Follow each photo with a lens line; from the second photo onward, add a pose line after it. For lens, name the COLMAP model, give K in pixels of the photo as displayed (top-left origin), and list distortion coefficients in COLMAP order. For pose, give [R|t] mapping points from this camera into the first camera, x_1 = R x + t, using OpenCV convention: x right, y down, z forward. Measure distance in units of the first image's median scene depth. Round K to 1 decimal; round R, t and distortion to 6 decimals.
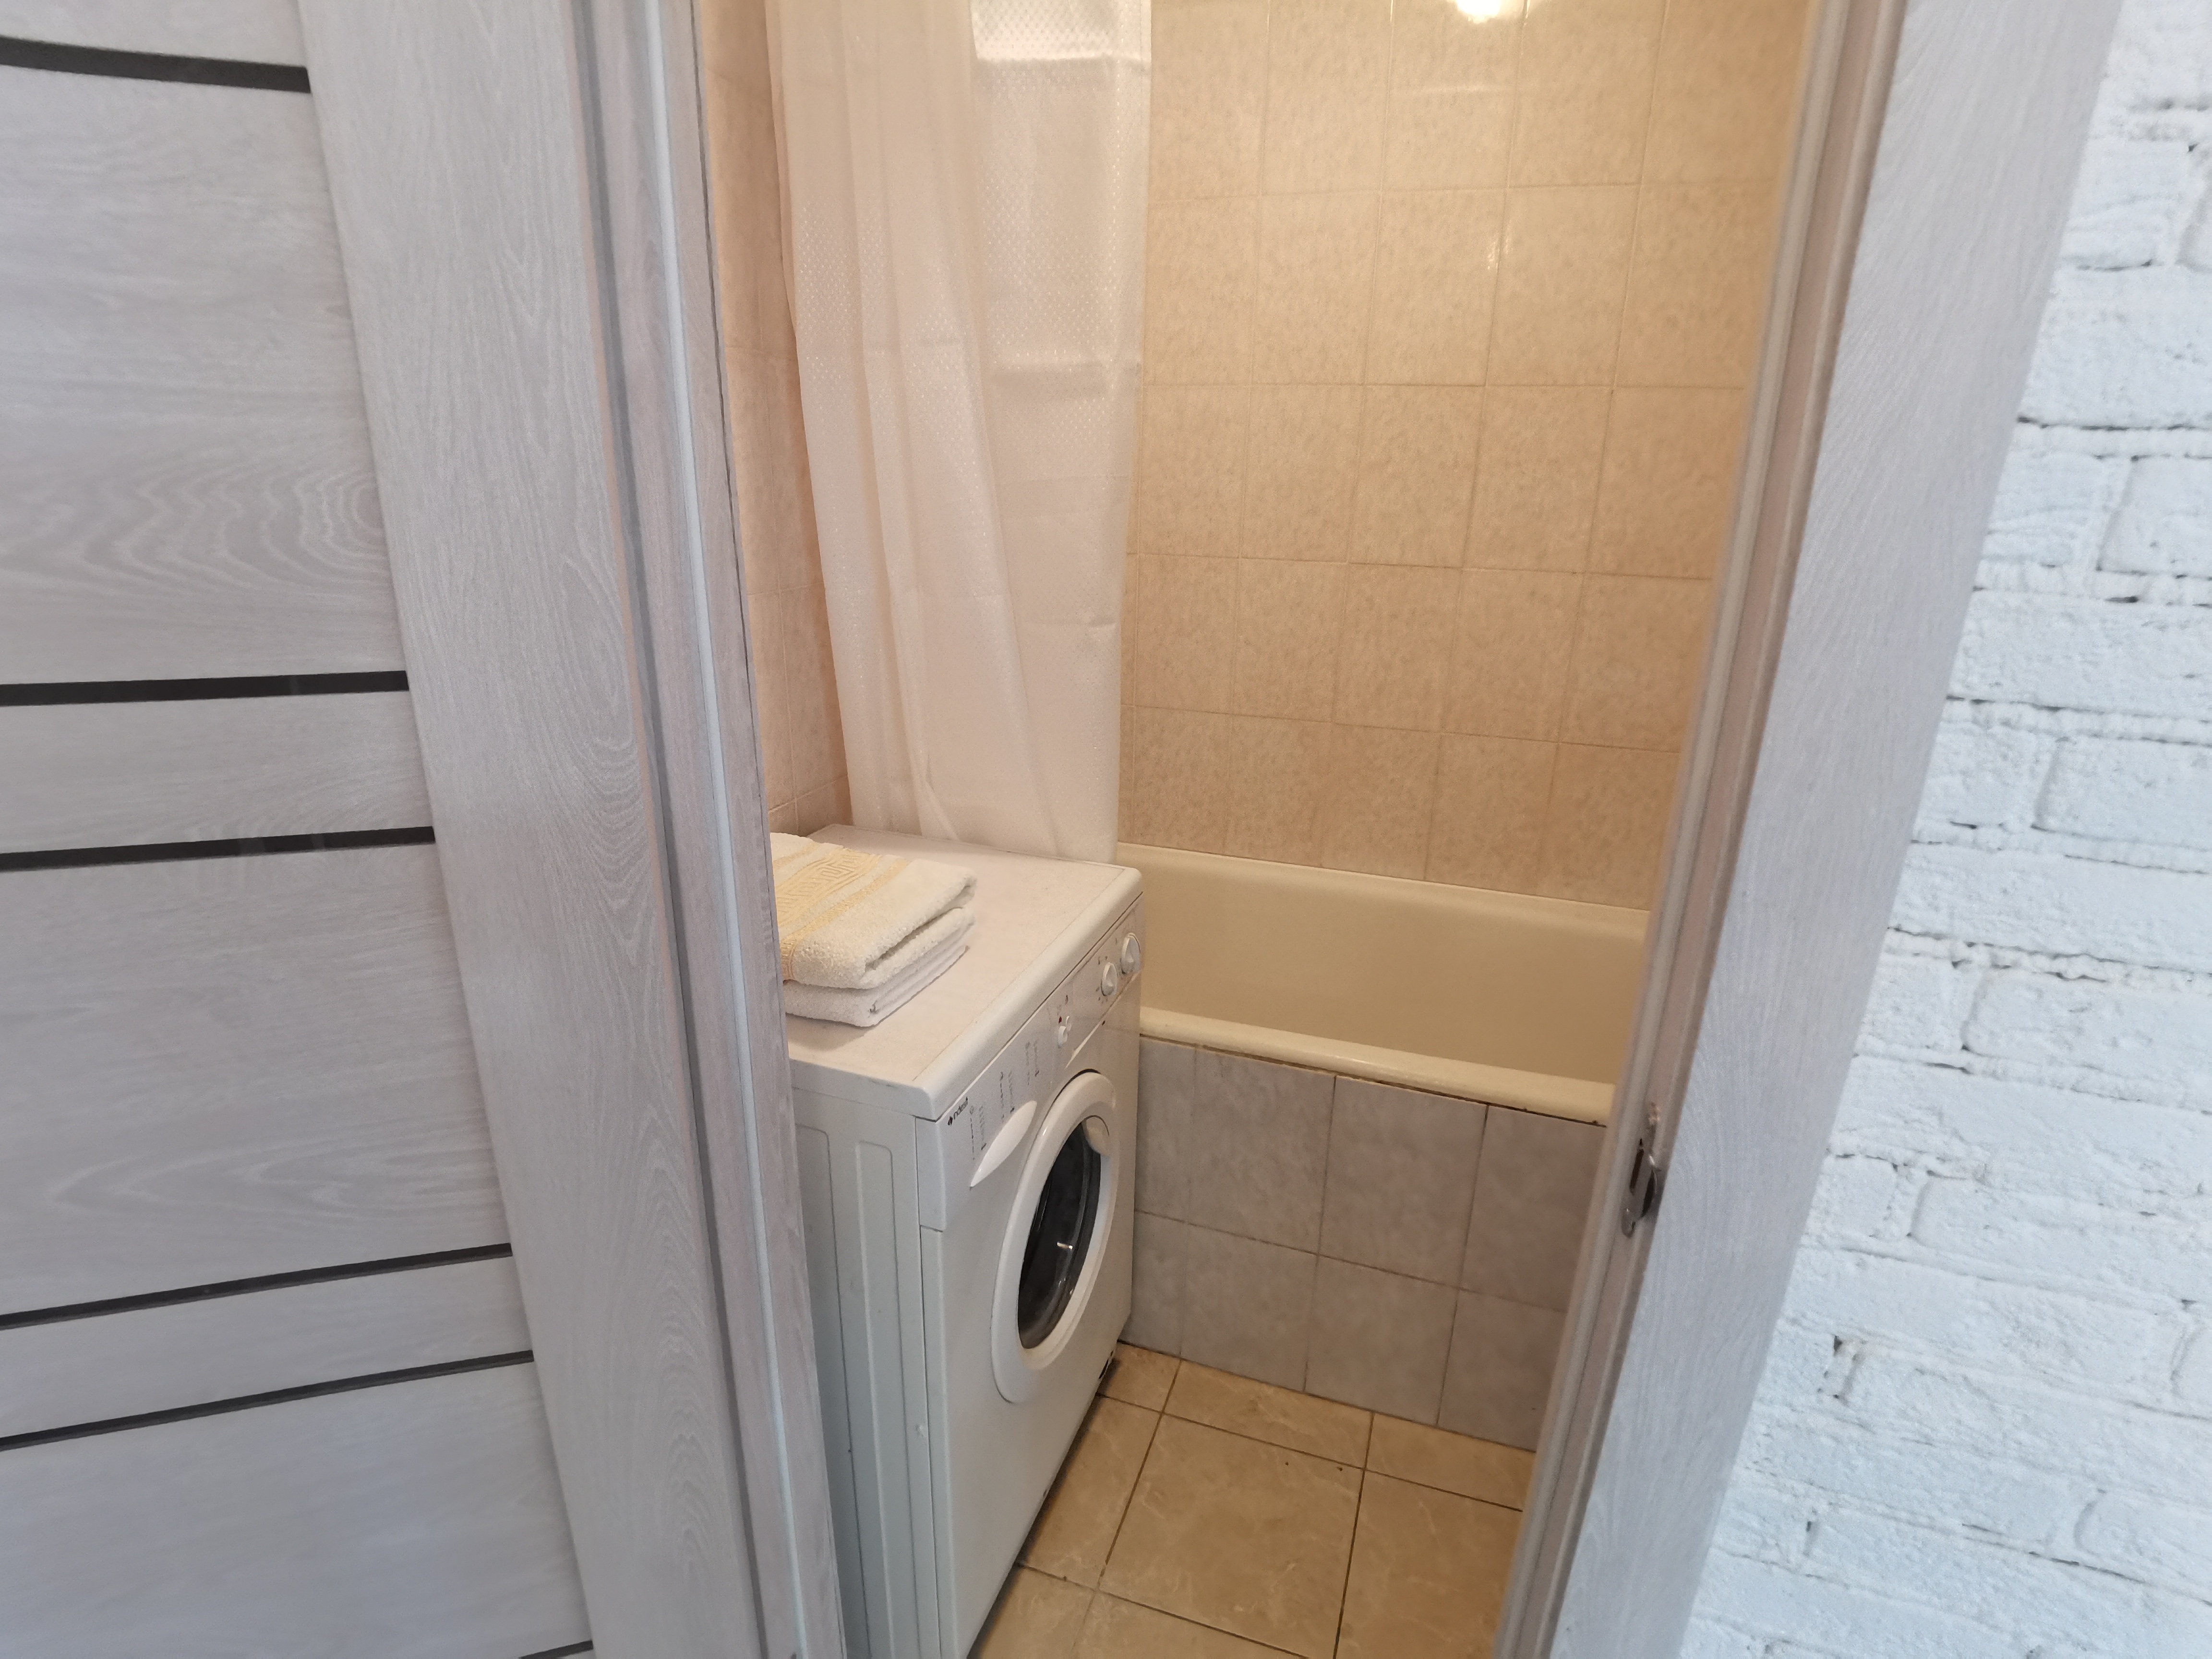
lens RADIAL K [[1110.7, 0, 1097.0], [0, 1110.7, 837.3], [0, 0, 1]] dist [-0.036984, 0.008151]
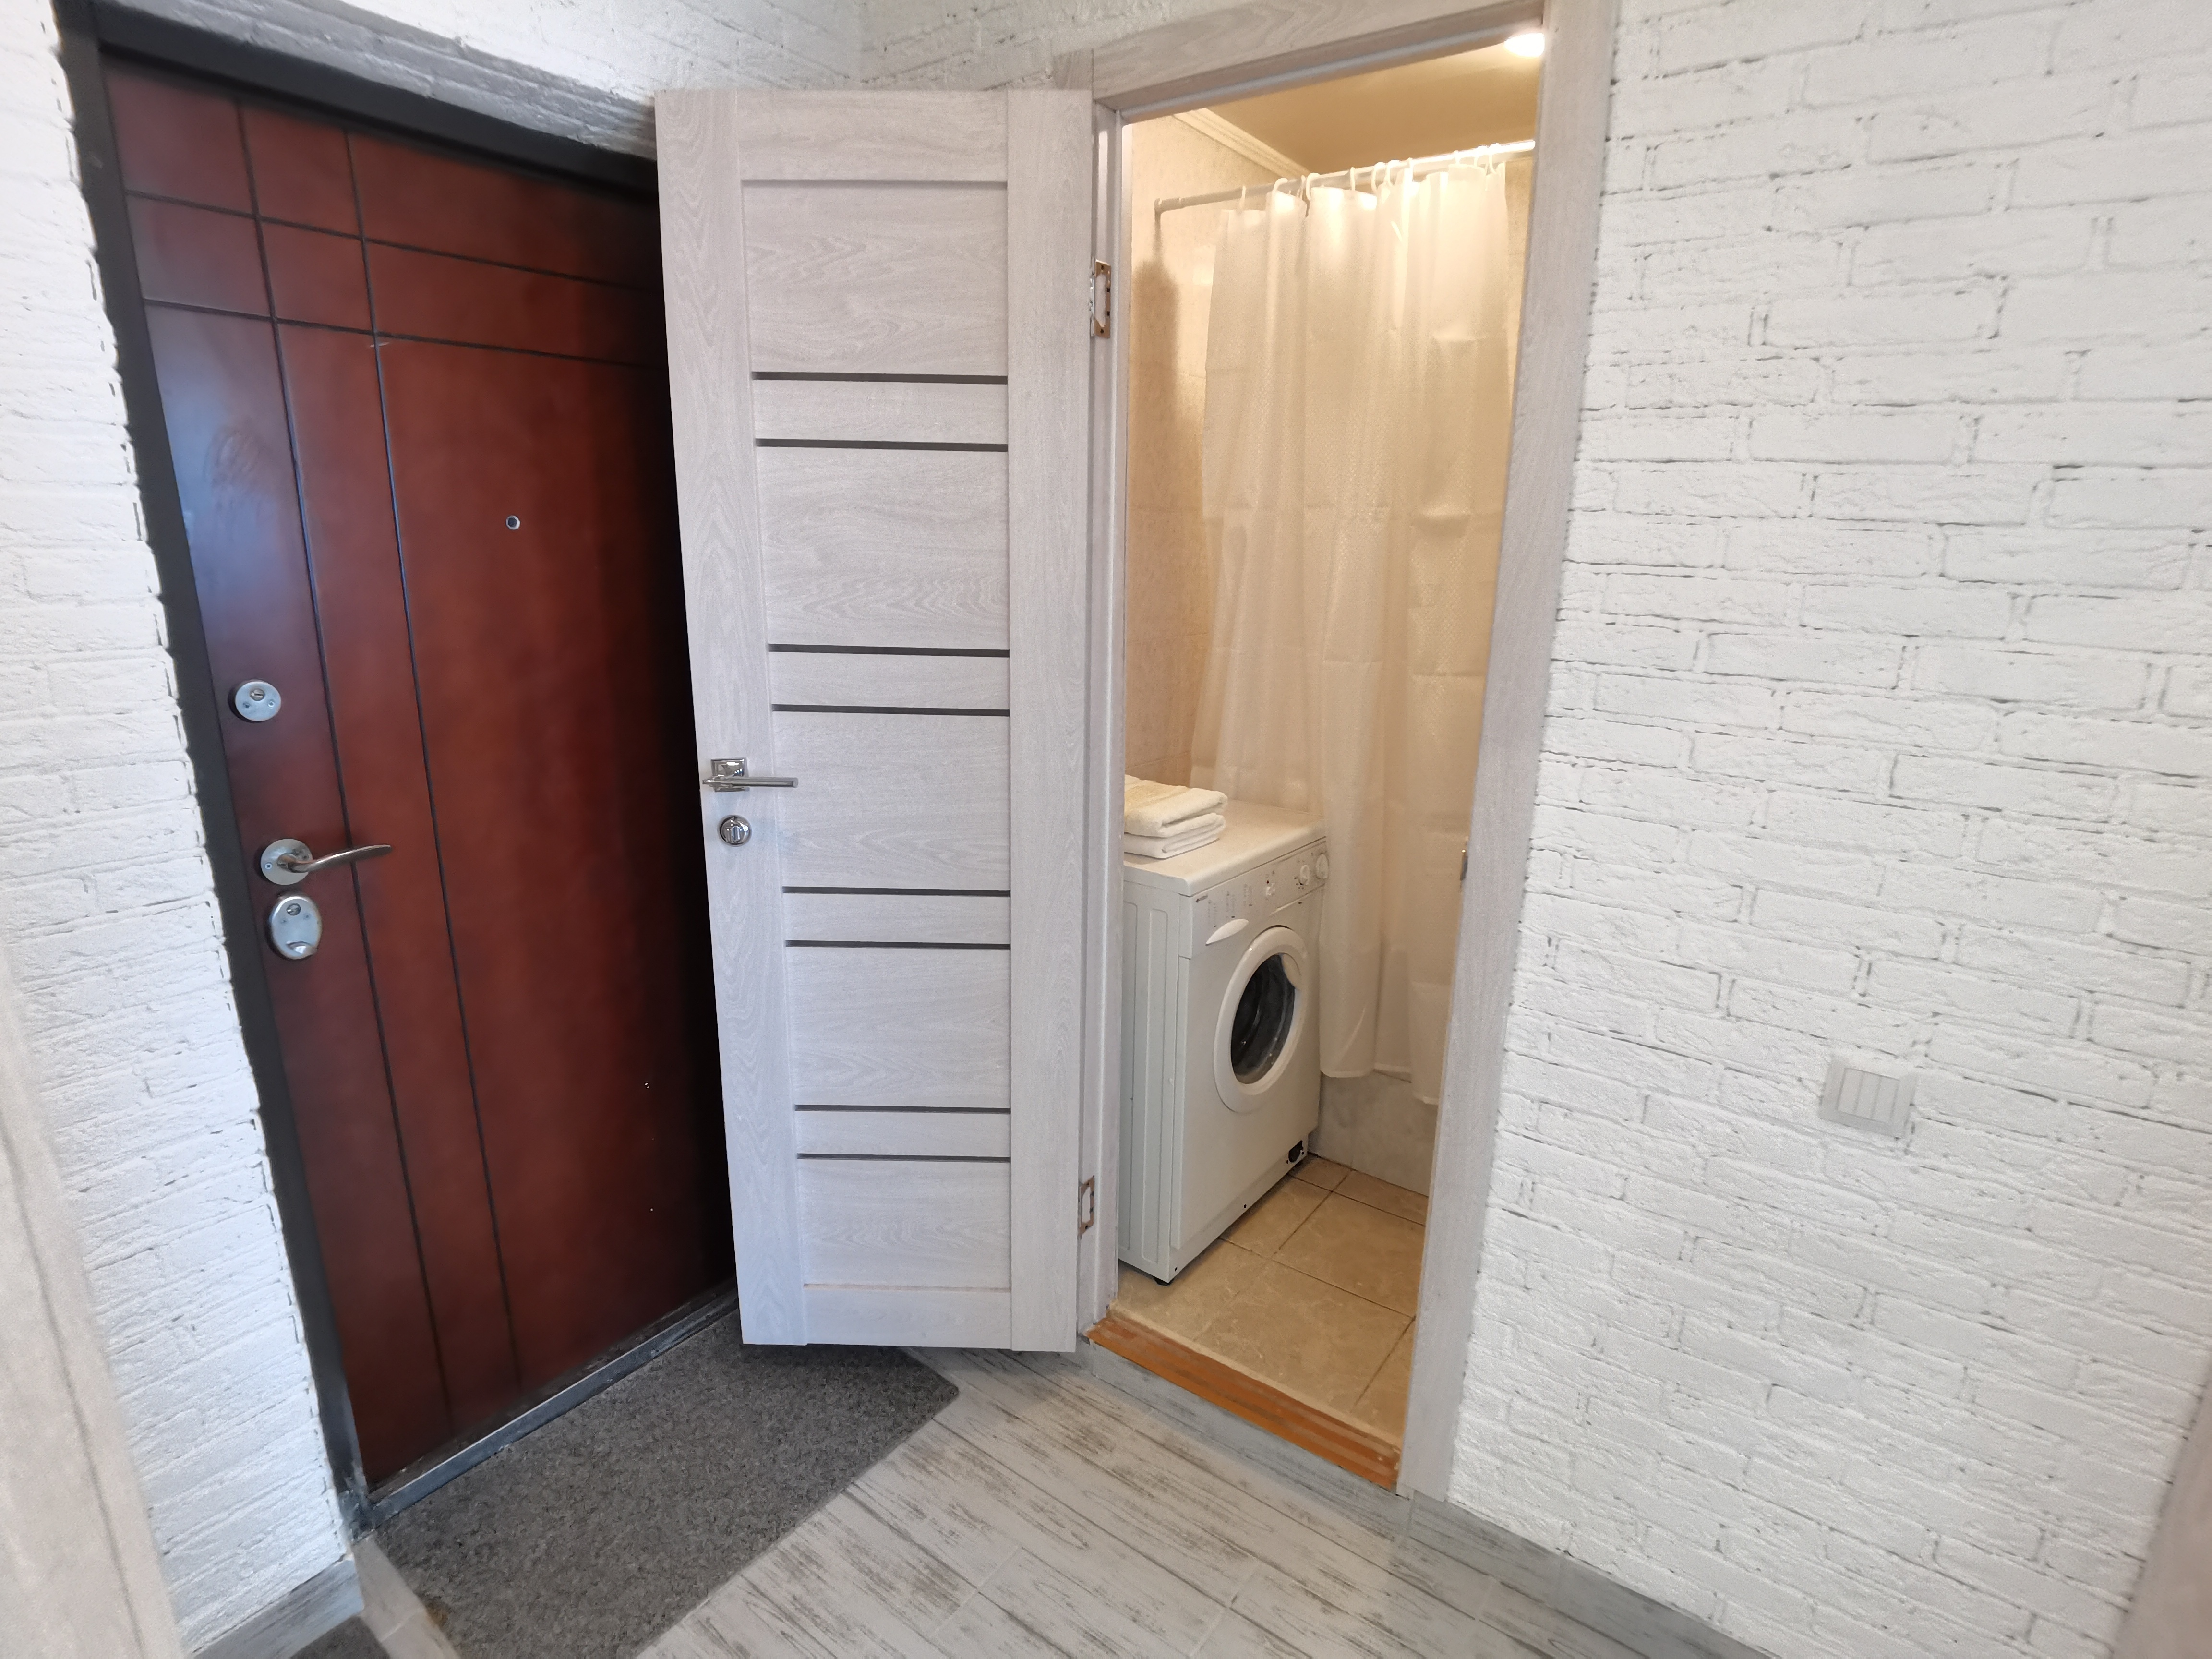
lens RADIAL K [[1110.7, 0, 1100.0], [0, 1110.7, 824.0], [0, 0, 1]] dist [-0.036984, 0.008151]
pose [[0.958758, 0.064484, -0.276813, 0.160957], [-0.087905, 0.993447, -0.073041, 0.194094], [0.270289, 0.094362, 0.958144, -0.639135]]
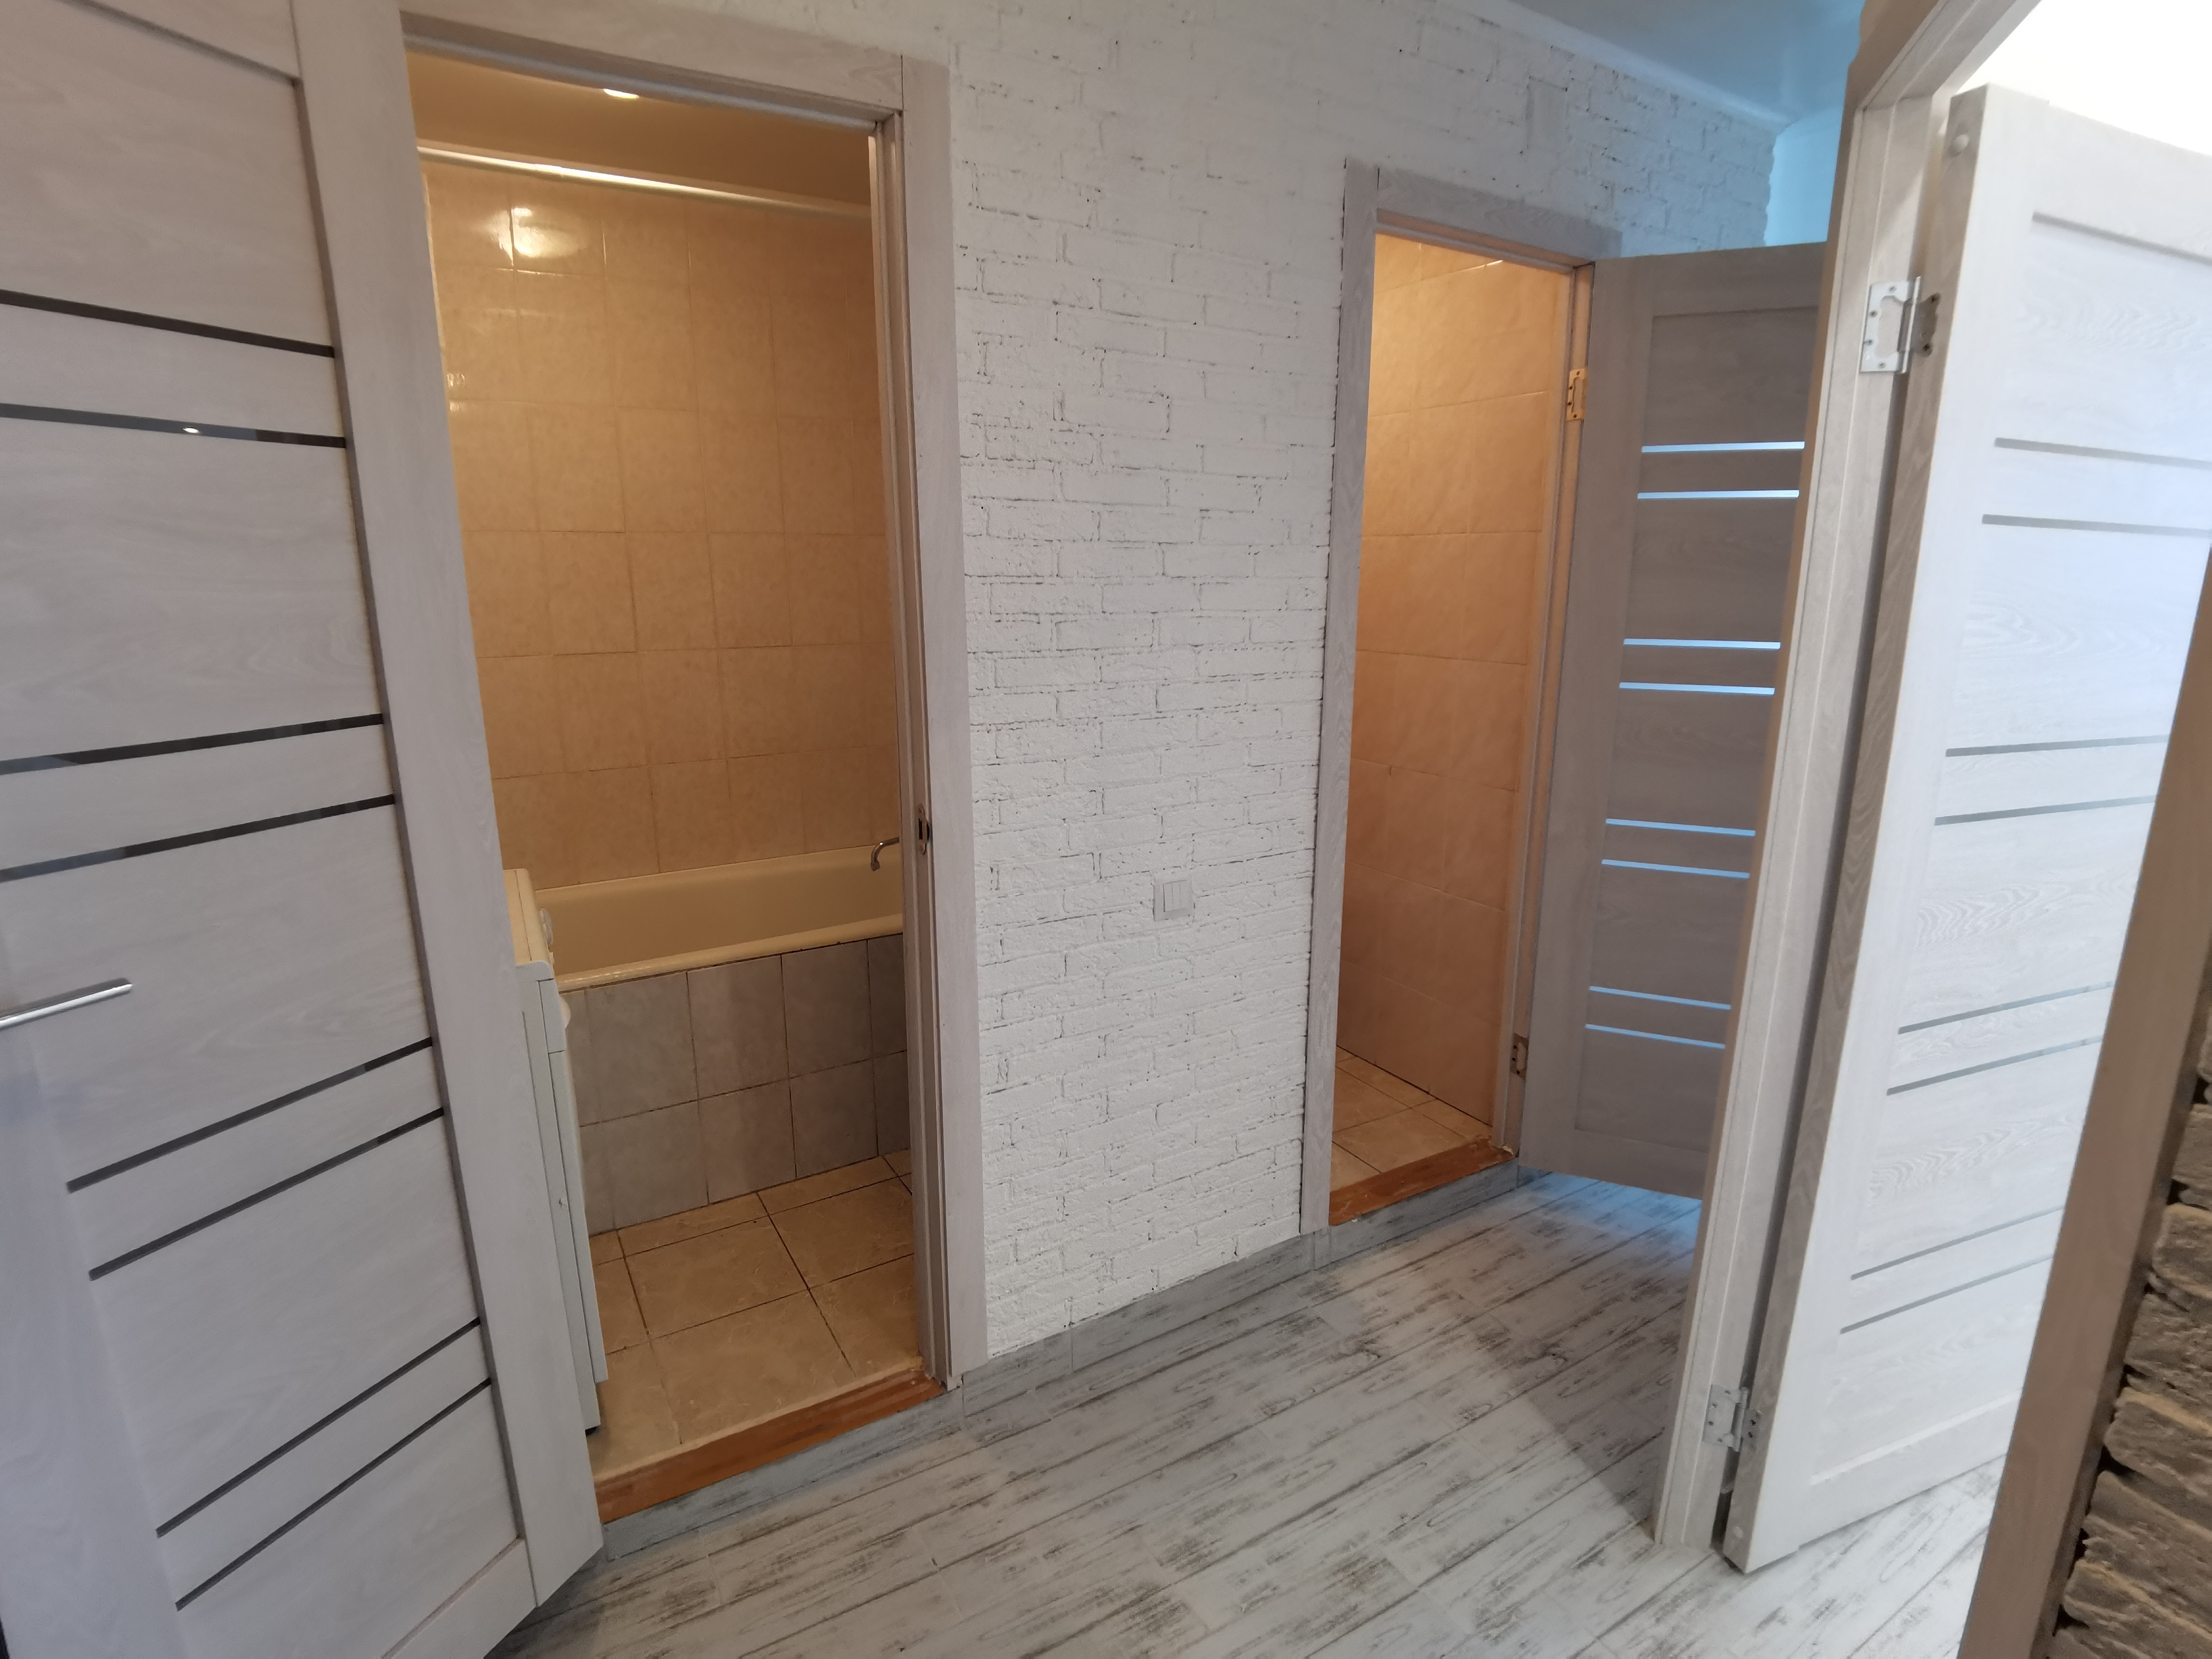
lens RADIAL K [[1110.7, 0, 1102.7], [0, 1110.7, 816.8], [0, 0, 1]] dist [-0.036984, 0.008151]
pose [[0.643025, -0.188508, 0.742283, -0.554581], [0.262496, 0.964772, 0.017615, 0.143313], [-0.719454, 0.183519, 0.669855, -0.526801]]
